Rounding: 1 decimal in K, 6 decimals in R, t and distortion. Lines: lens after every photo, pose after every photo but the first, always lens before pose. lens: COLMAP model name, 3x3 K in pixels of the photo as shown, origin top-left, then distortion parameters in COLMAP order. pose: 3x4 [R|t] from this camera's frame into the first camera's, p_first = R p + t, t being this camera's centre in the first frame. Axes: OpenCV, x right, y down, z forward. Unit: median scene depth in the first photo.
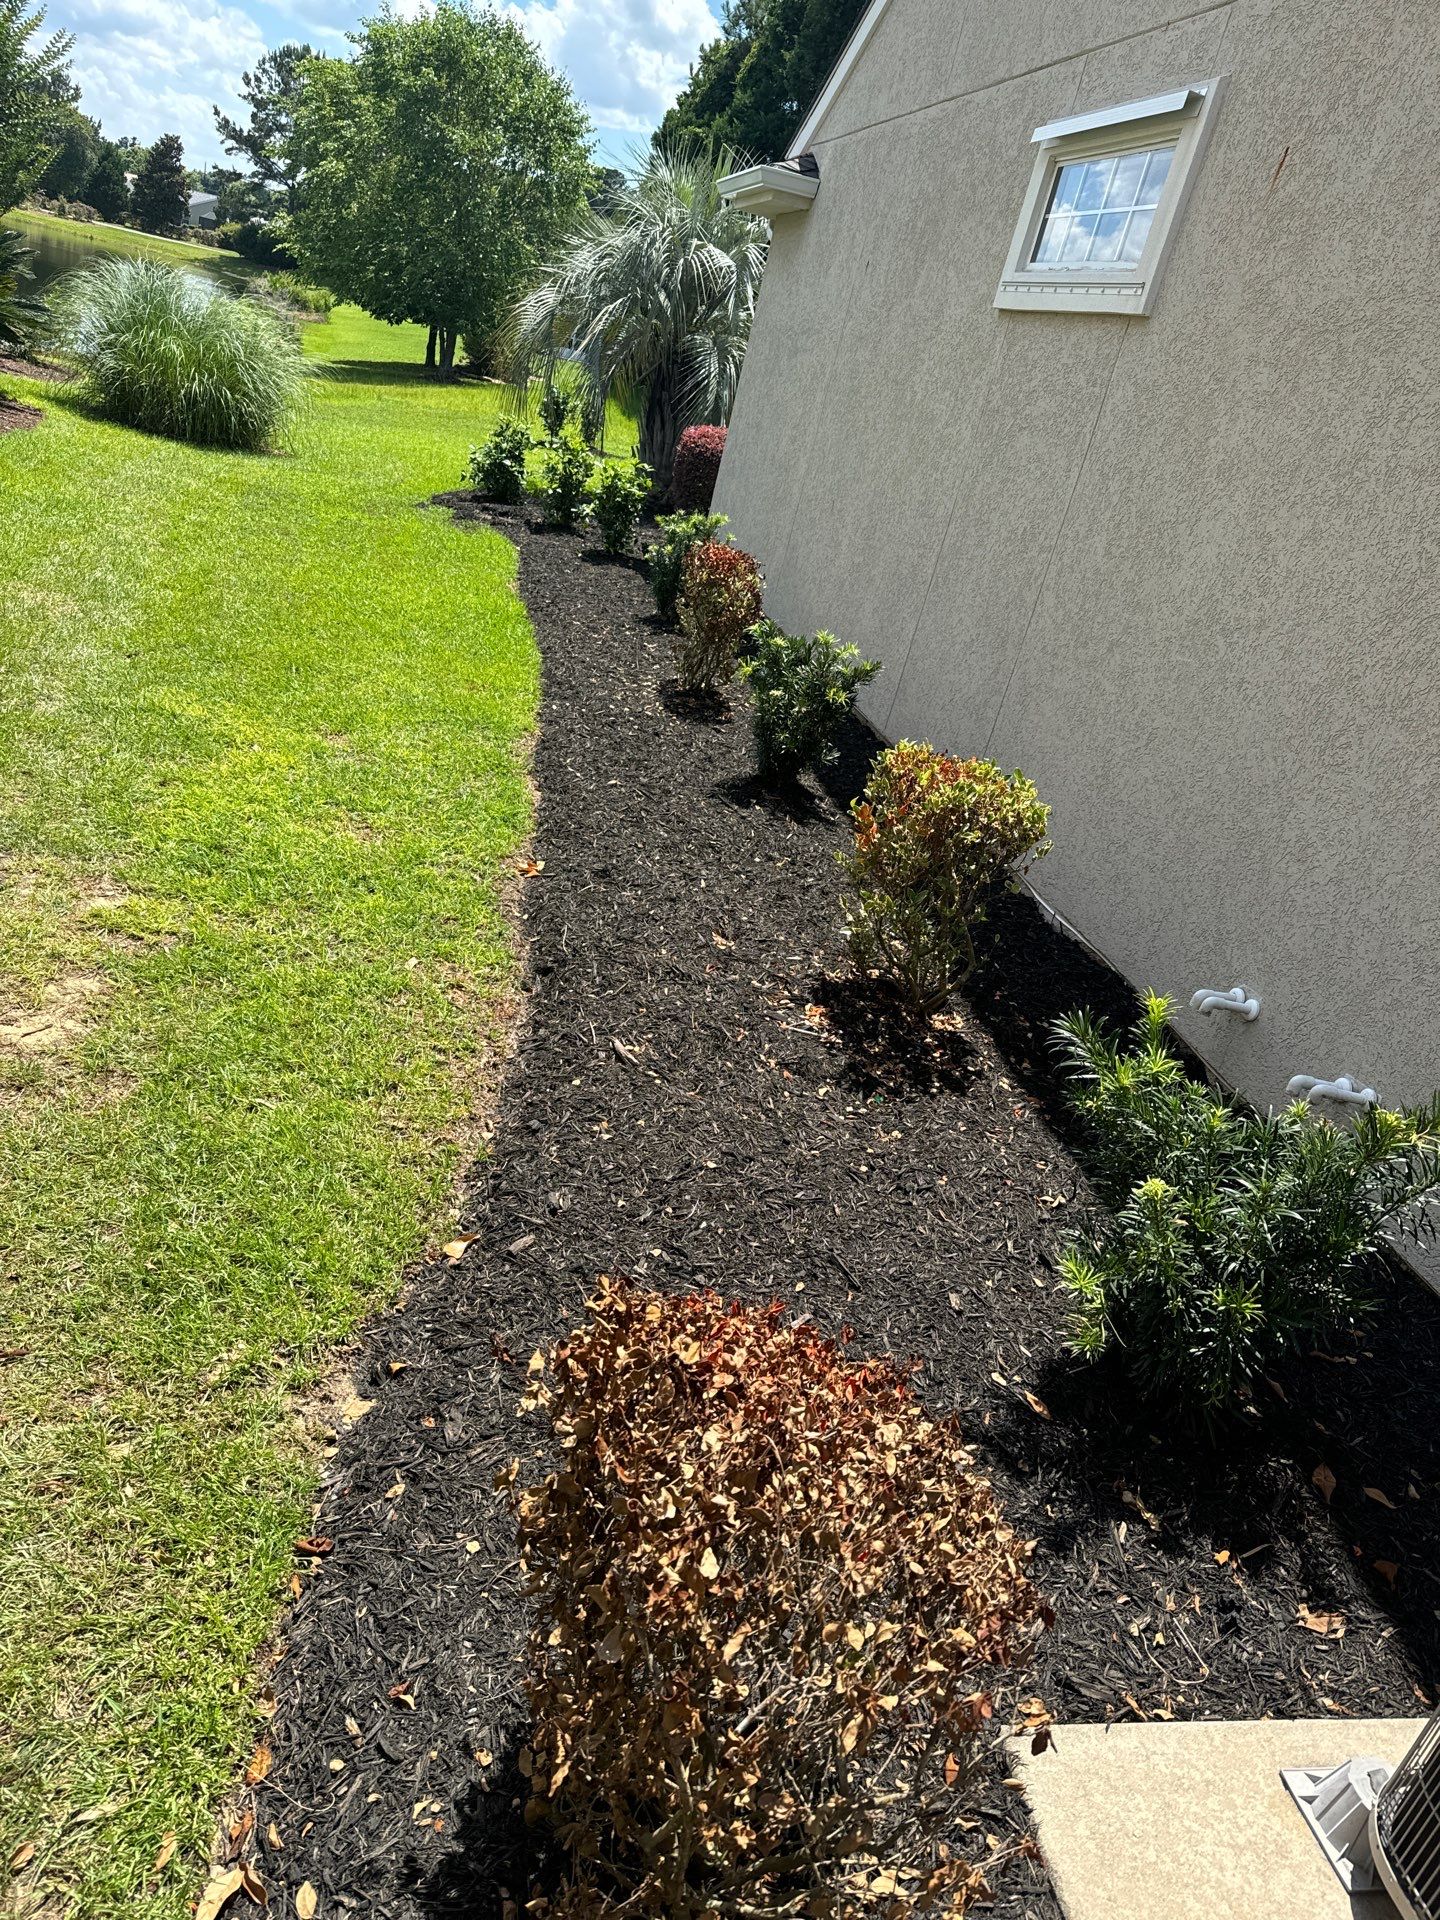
lens RADIAL K [[1361.1, 0, 712.5], [0, 1361.1, 955.1], [0, 0, 1]] dist [0.116108, -0.155761]
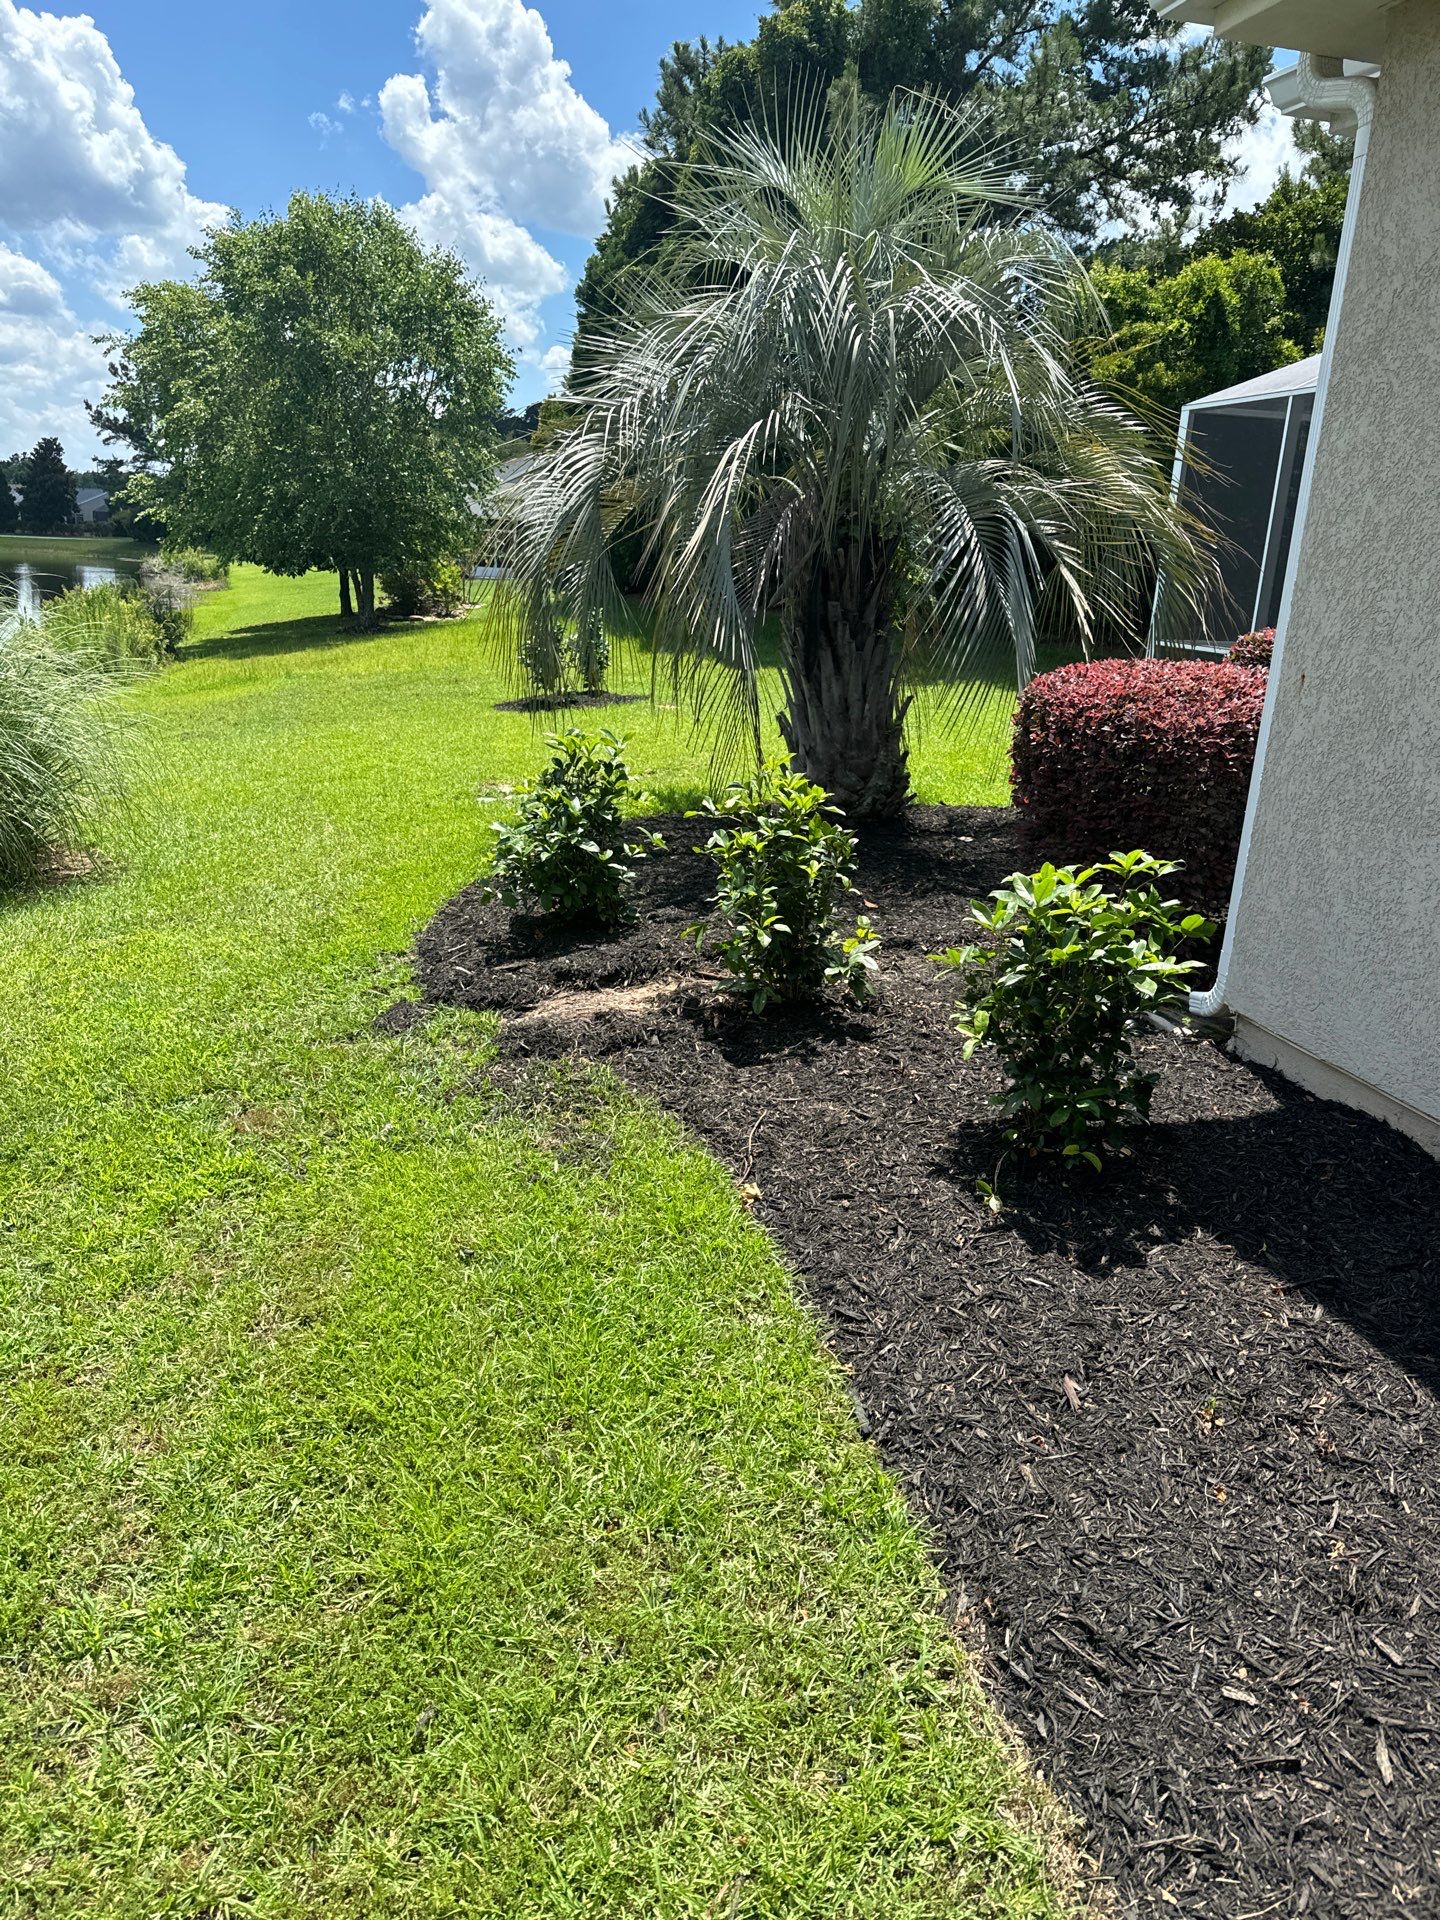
lens RADIAL K [[1383.3, 0, 718.2], [0, 1383.3, 958.2], [0, 0, 1]] dist [0.110273, -0.191026]
pose [[0.980879, -0.193858, 0.017221, -0.039266], [0.194551, 0.974294, -0.113583, -0.084844], [0.005241, 0.114761, 0.993379, 0.188897]]
